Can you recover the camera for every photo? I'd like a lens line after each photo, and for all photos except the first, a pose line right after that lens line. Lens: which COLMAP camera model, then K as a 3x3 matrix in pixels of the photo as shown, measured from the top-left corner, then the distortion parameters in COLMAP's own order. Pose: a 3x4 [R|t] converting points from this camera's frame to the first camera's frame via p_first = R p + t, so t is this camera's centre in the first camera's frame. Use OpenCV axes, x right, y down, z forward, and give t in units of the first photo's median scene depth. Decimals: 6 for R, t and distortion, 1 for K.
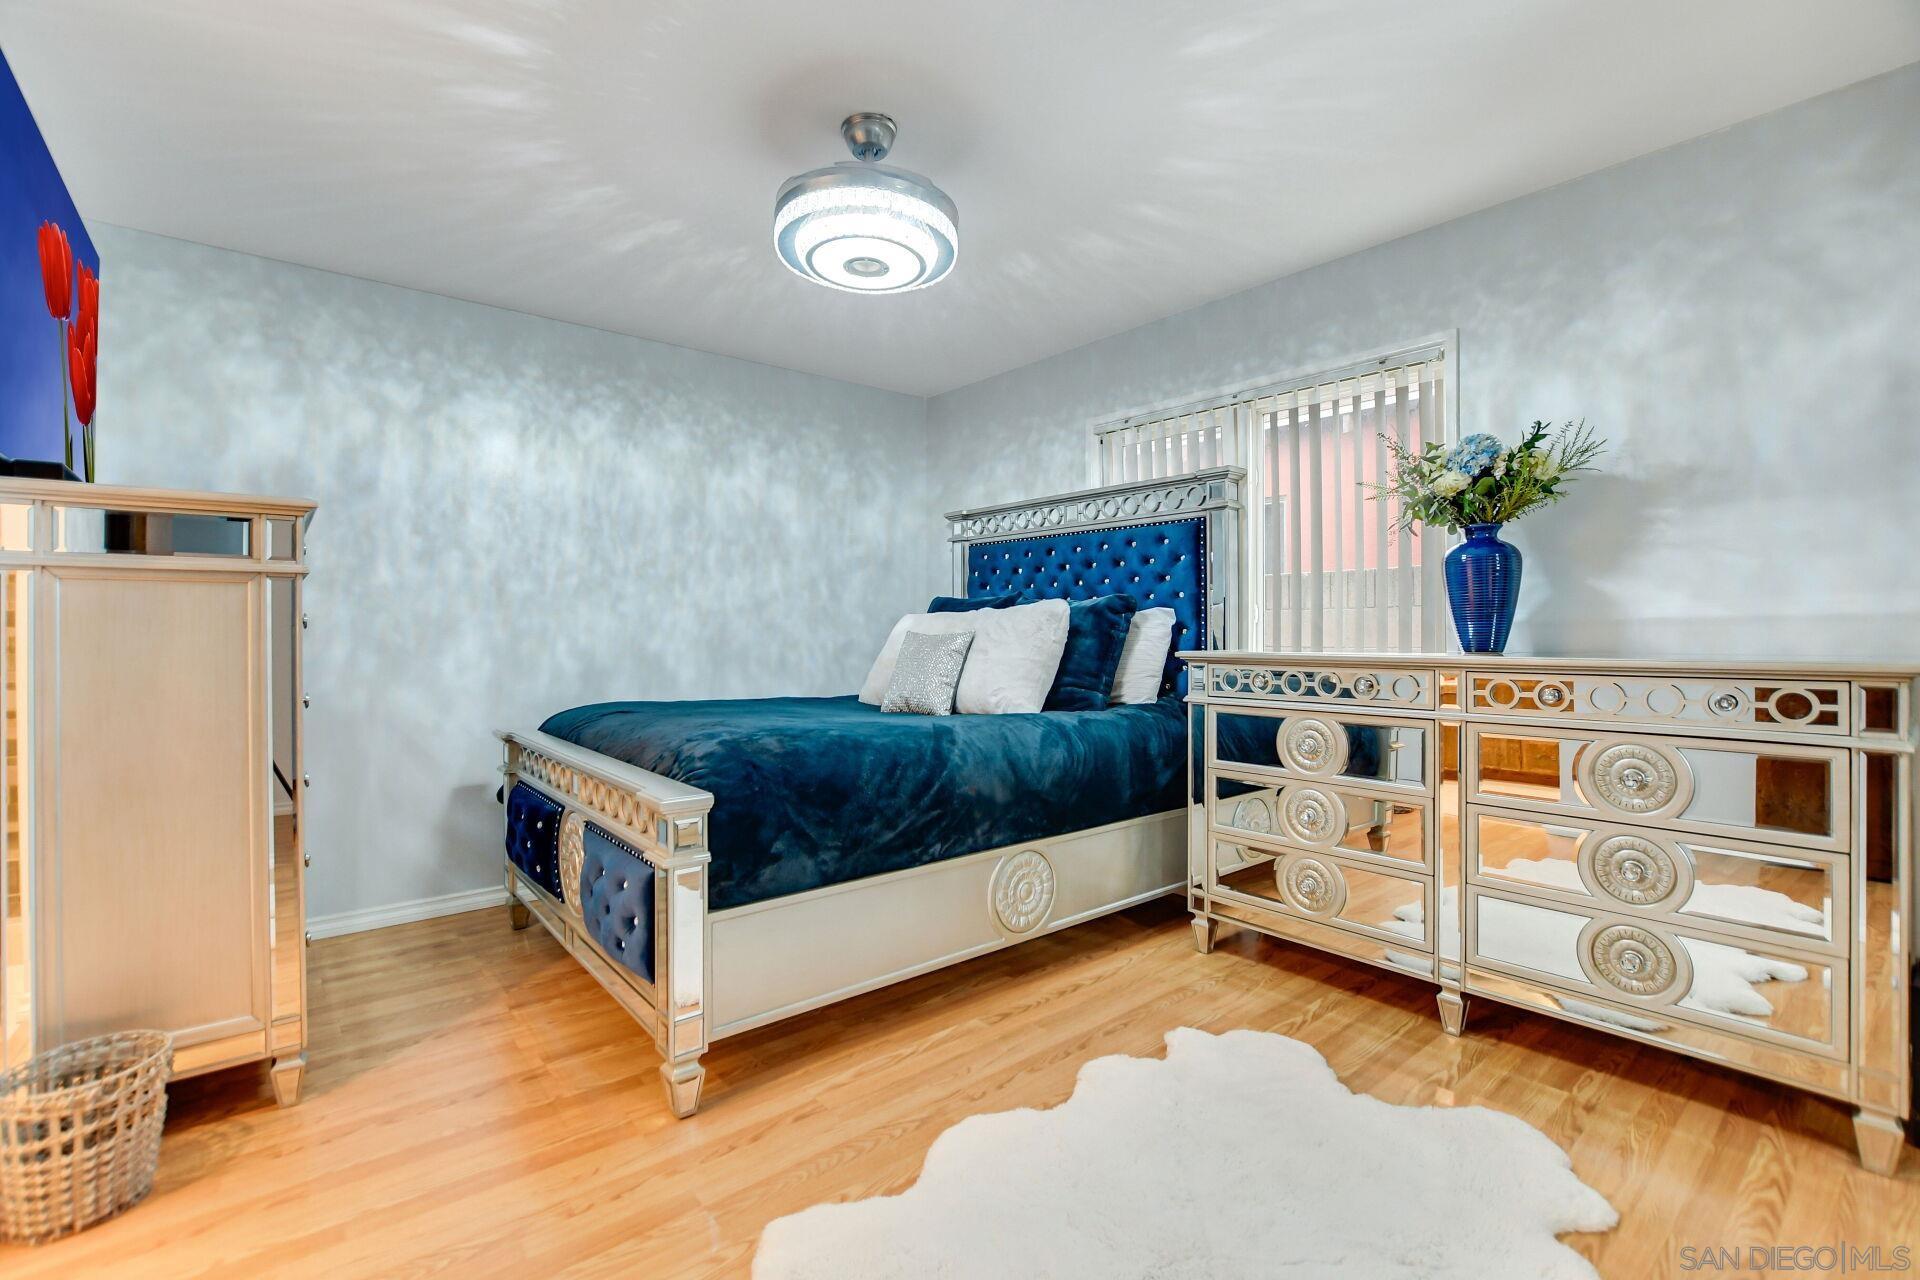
lens RADIAL K [[841.0, 0, 956.7], [0, 841.0, 645.6], [0, 0, 1]] dist [-0.020812, 0.000699]
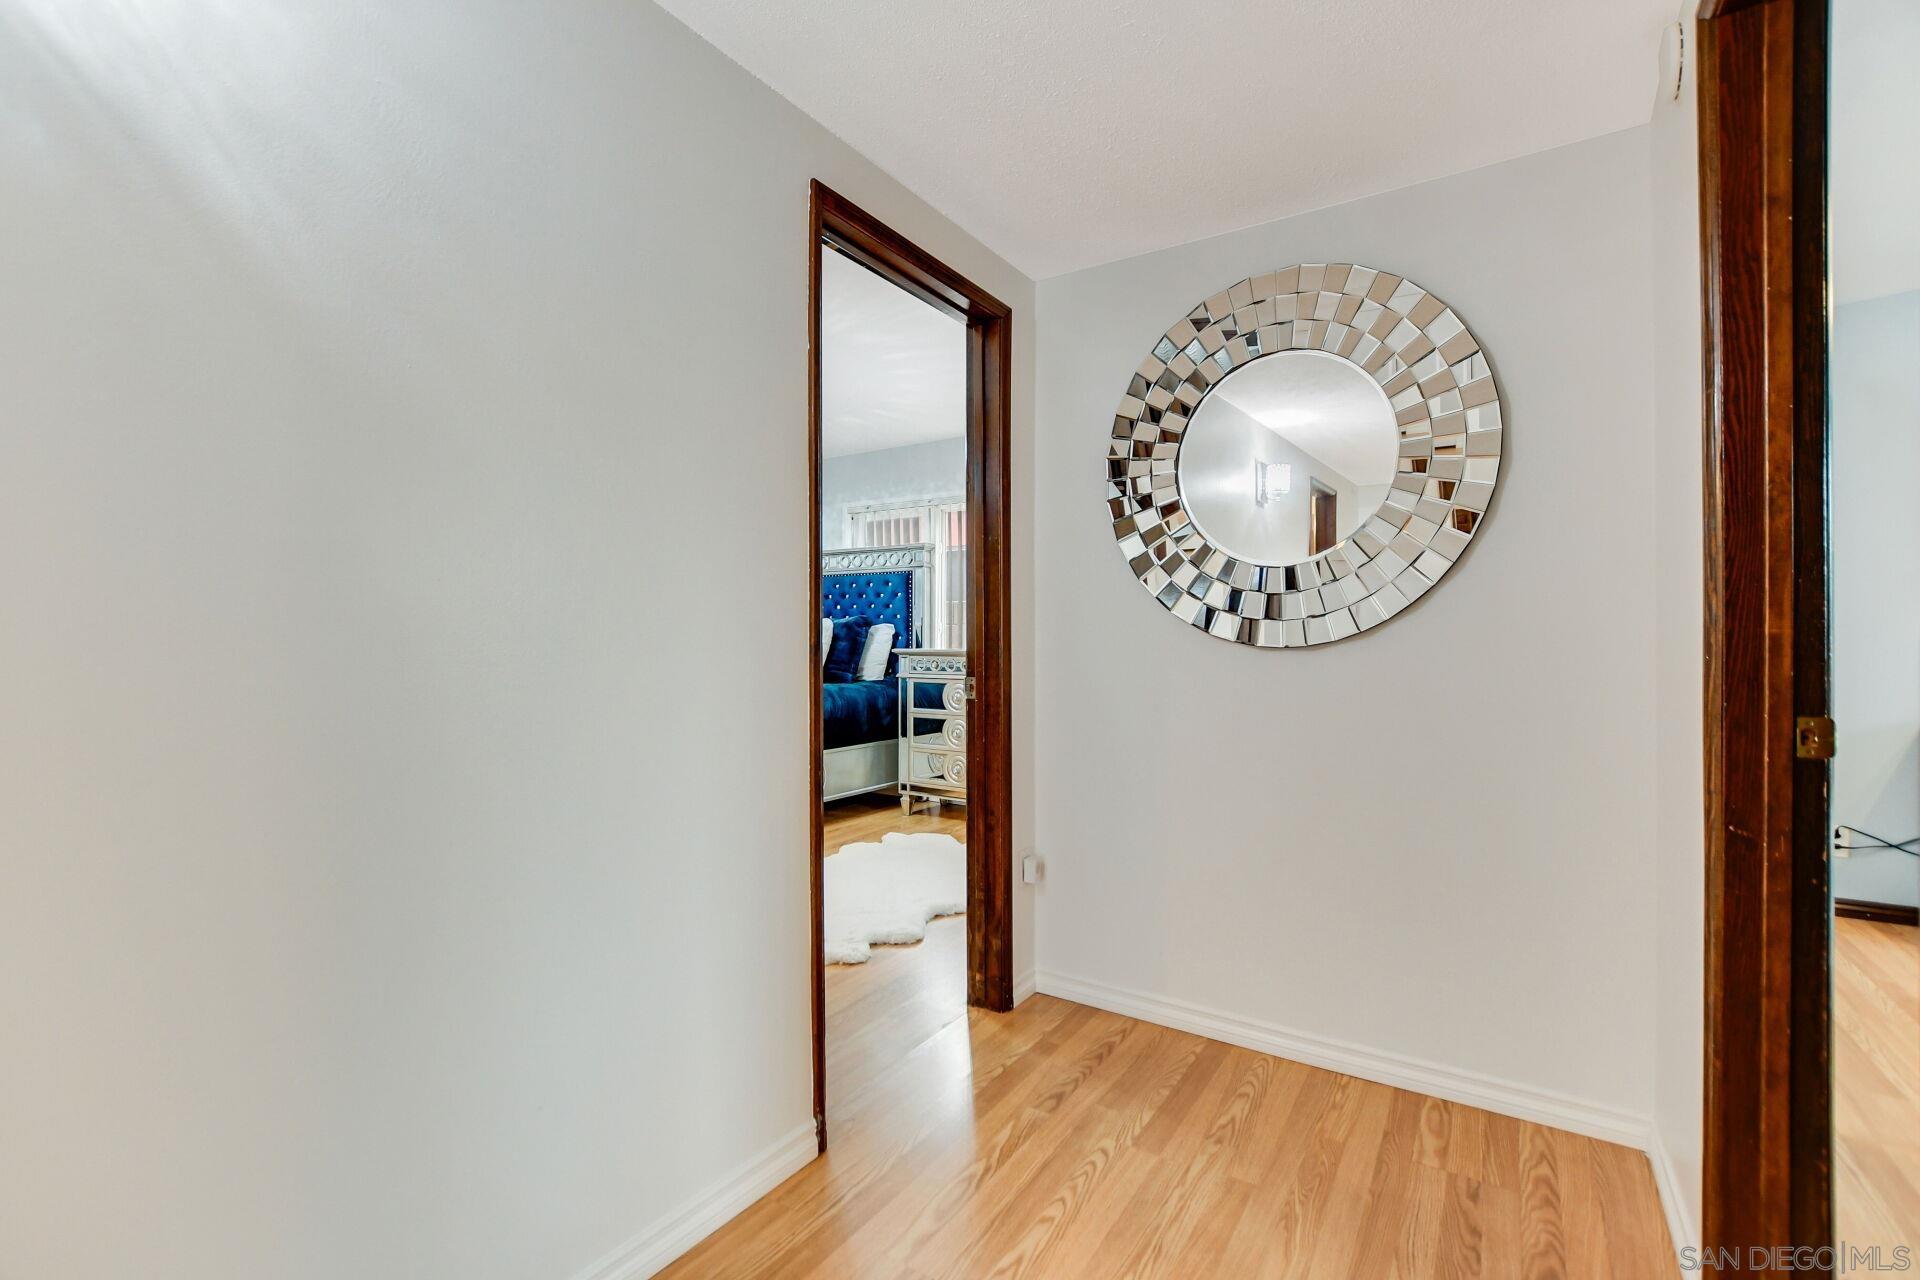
lens RADIAL K [[855.7, 0, 954.9], [0, 855.7, 637.9], [0, 0, 1]] dist [-0.019348, 0.000766]
pose [[0.958170, 0.007888, 0.286090, -0.119188], [-0.003563, 0.999871, -0.015634, 0.010020], [-0.286177, 0.013961, 0.958075, -0.701596]]
